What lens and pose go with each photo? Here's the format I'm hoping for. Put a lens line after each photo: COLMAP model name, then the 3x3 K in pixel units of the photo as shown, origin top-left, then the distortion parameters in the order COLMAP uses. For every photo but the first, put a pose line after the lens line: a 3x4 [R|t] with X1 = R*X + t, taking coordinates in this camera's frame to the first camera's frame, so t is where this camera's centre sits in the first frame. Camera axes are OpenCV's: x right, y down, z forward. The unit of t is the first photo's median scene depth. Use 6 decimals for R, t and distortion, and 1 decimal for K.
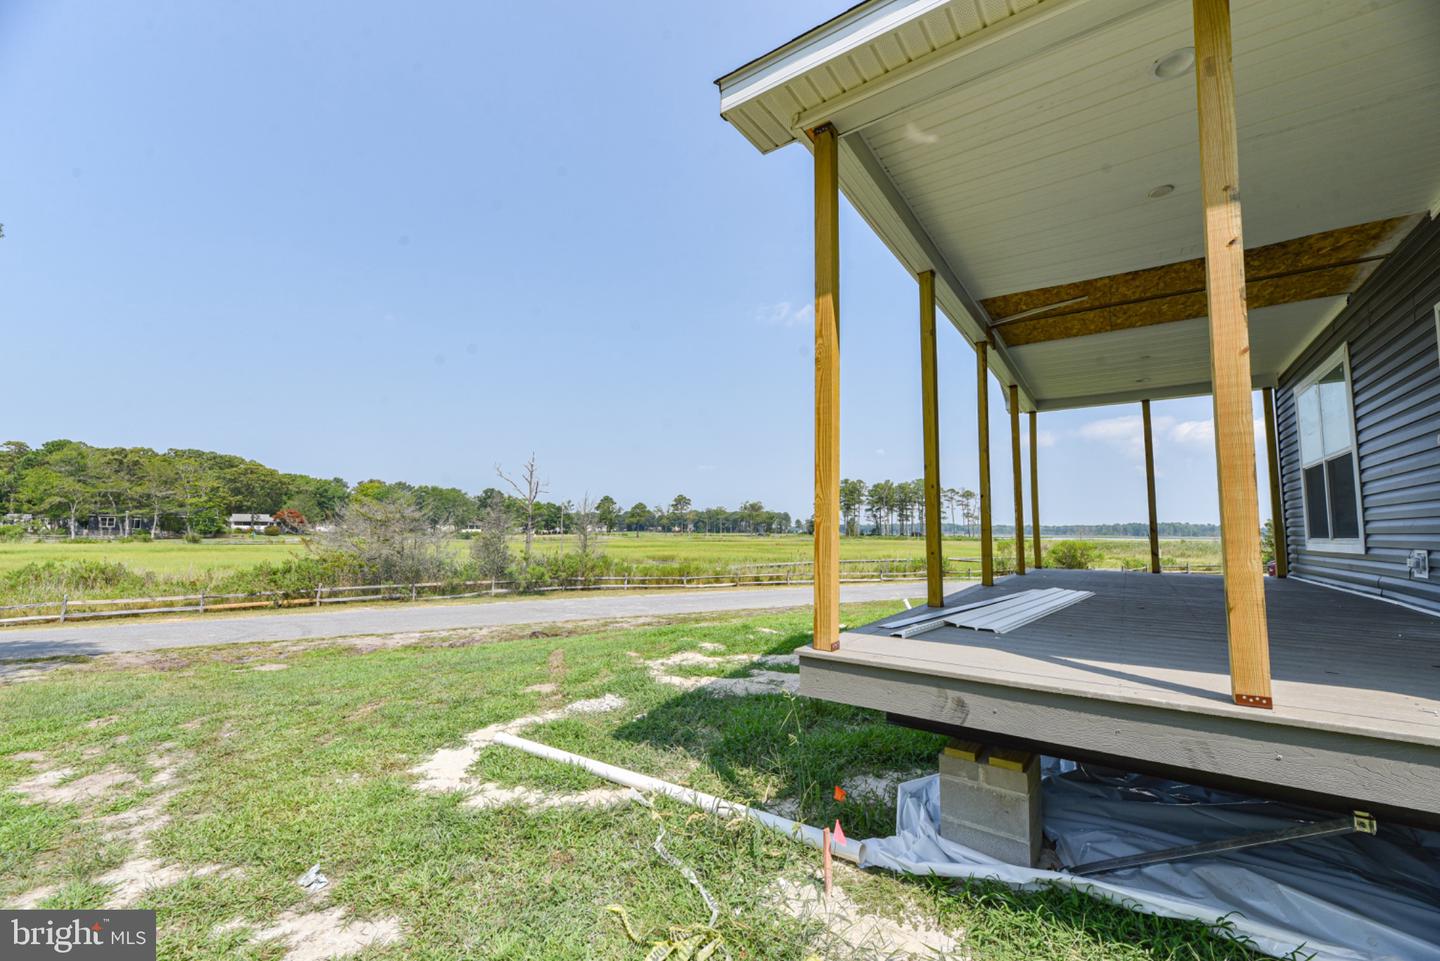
lens RADIAL K [[579.3, 0, 722.0], [0, 579.3, 485.6], [0, 0, 1]] dist [0.002640, -0.003611]
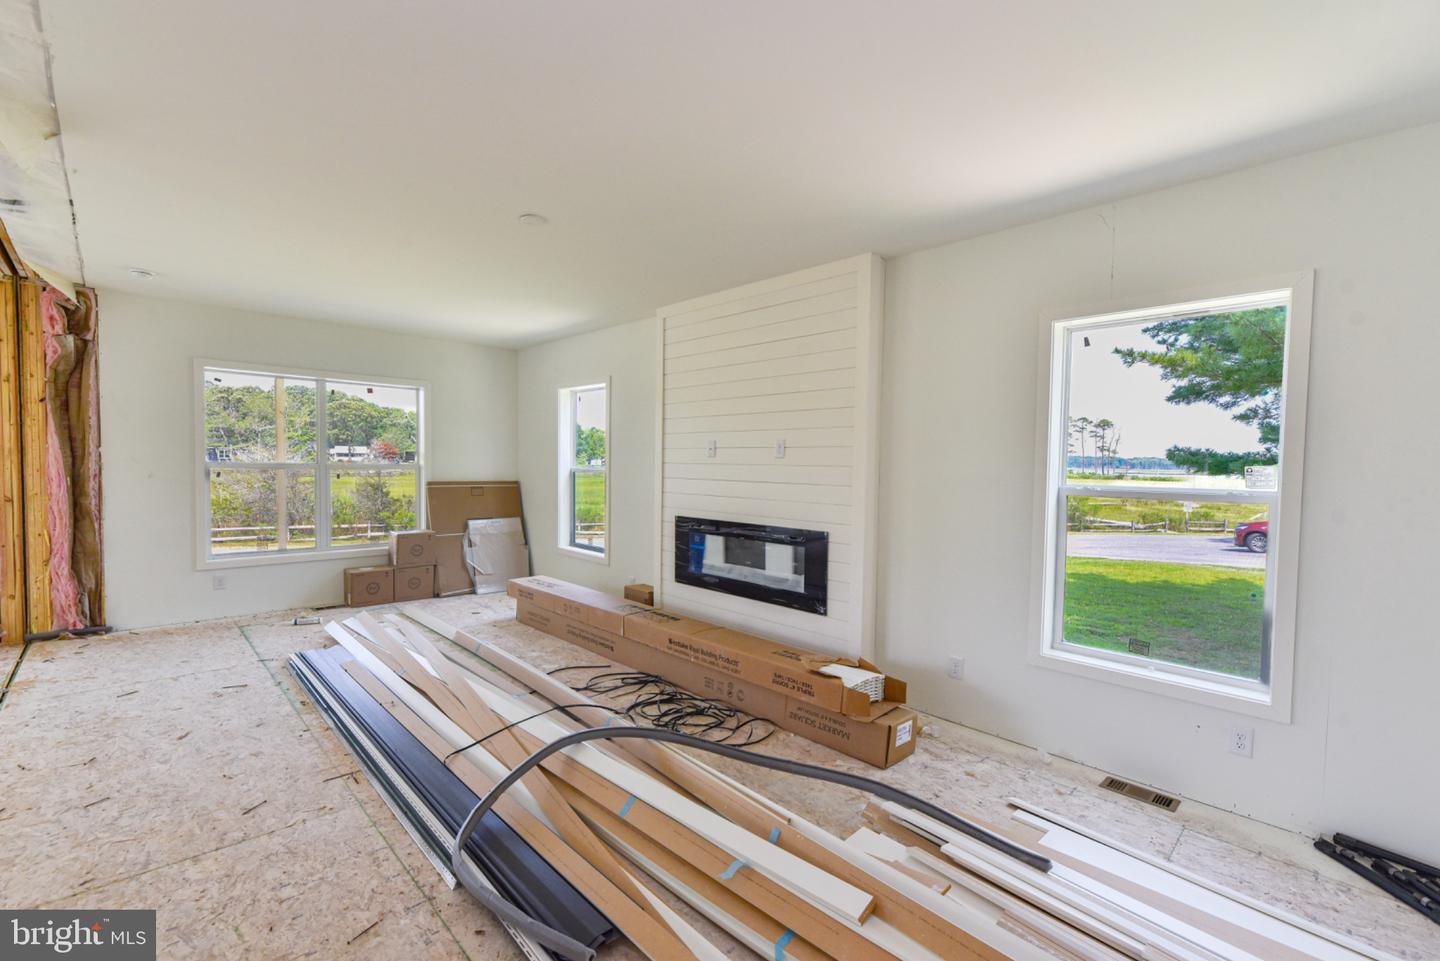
lens RADIAL K [[621.7, 0, 722.4], [0, 621.7, 485.1], [0, 0, 1]] dist [-0.000195, -0.000515]
pose [[0.982144, 0.014241, -0.187593, 0.376998], [0.007284, 0.993505, 0.113554, -0.025164], [0.187992, -0.112893, 0.975661, 0.025776]]
